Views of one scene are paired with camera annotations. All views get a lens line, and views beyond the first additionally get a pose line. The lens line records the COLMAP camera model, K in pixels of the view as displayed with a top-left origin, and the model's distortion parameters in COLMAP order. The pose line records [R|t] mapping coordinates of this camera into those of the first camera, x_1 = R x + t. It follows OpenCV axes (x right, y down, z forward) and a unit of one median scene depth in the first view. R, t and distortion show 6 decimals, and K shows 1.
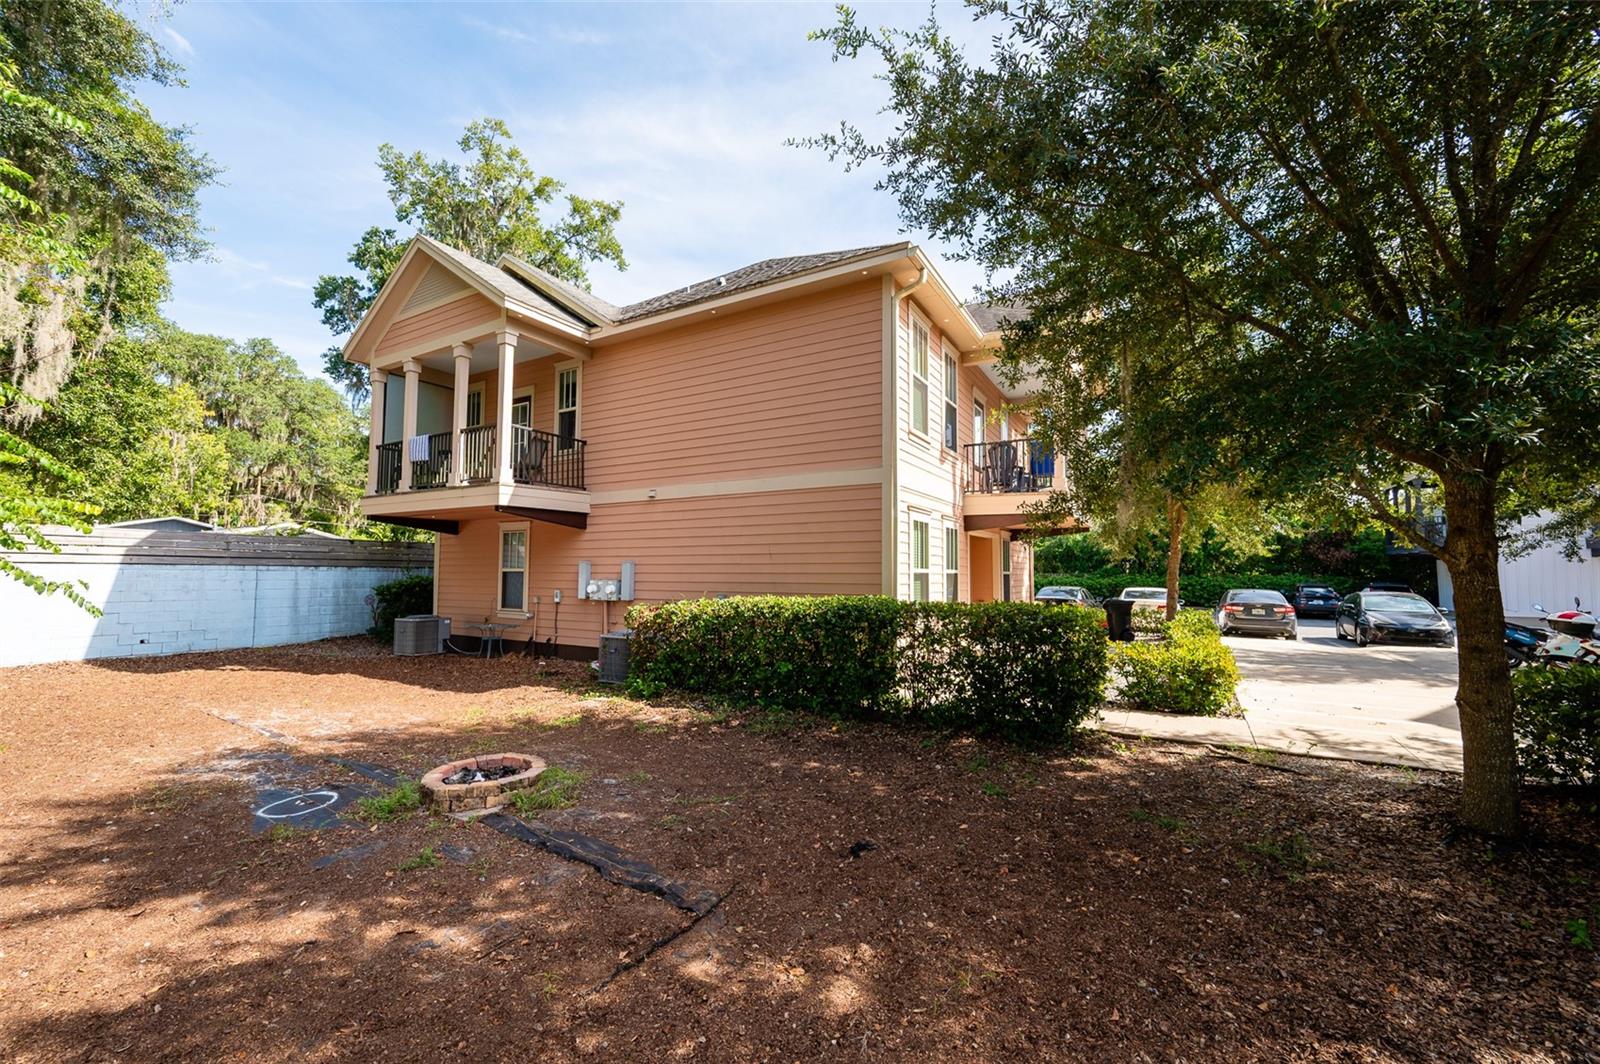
lens RADIAL K [[633.8, 0, 800.0], [0, 633.8, 532.0], [0, 0, 1]] dist [-0.000906, -0.000001]
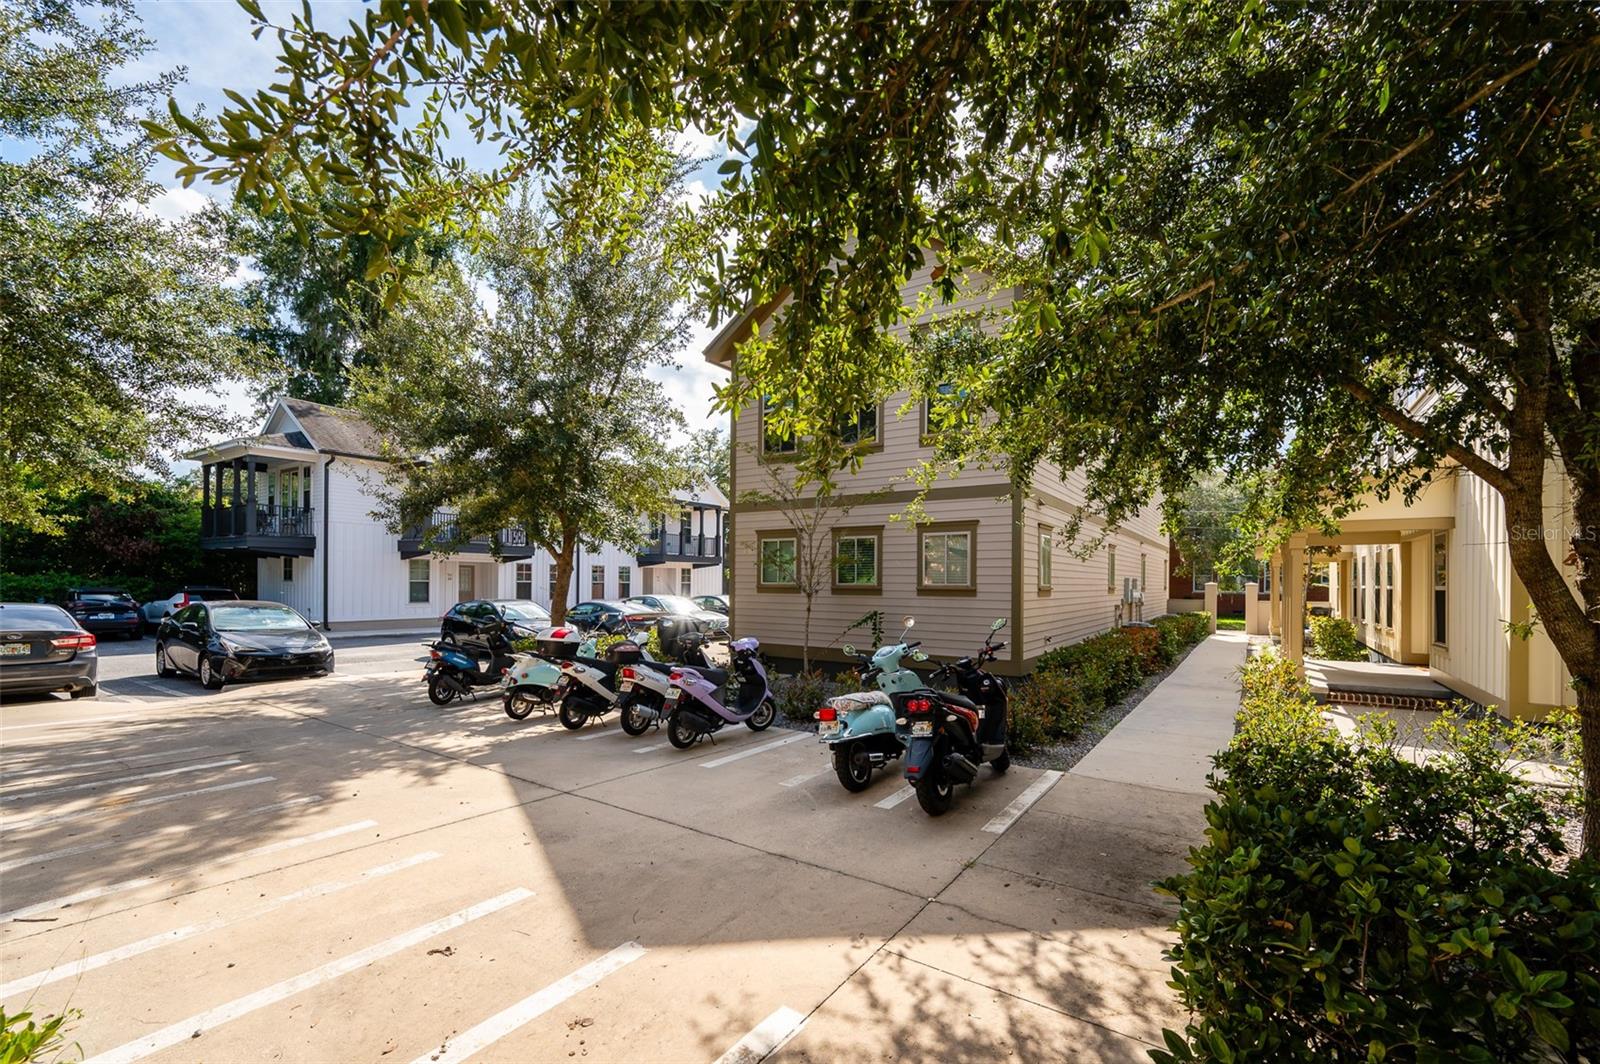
lens RADIAL K [[685.9, 0, 797.8], [0, 685.9, 577.8], [0, 0, 1]] dist [-0.002390, 0.005158]
pose [[0.072598, 0.004769, 0.997350, 0.241509], [-0.074921, 0.997189, 0.000685, 0.025470], [-0.994543, -0.074772, 0.072752, 0.370370]]
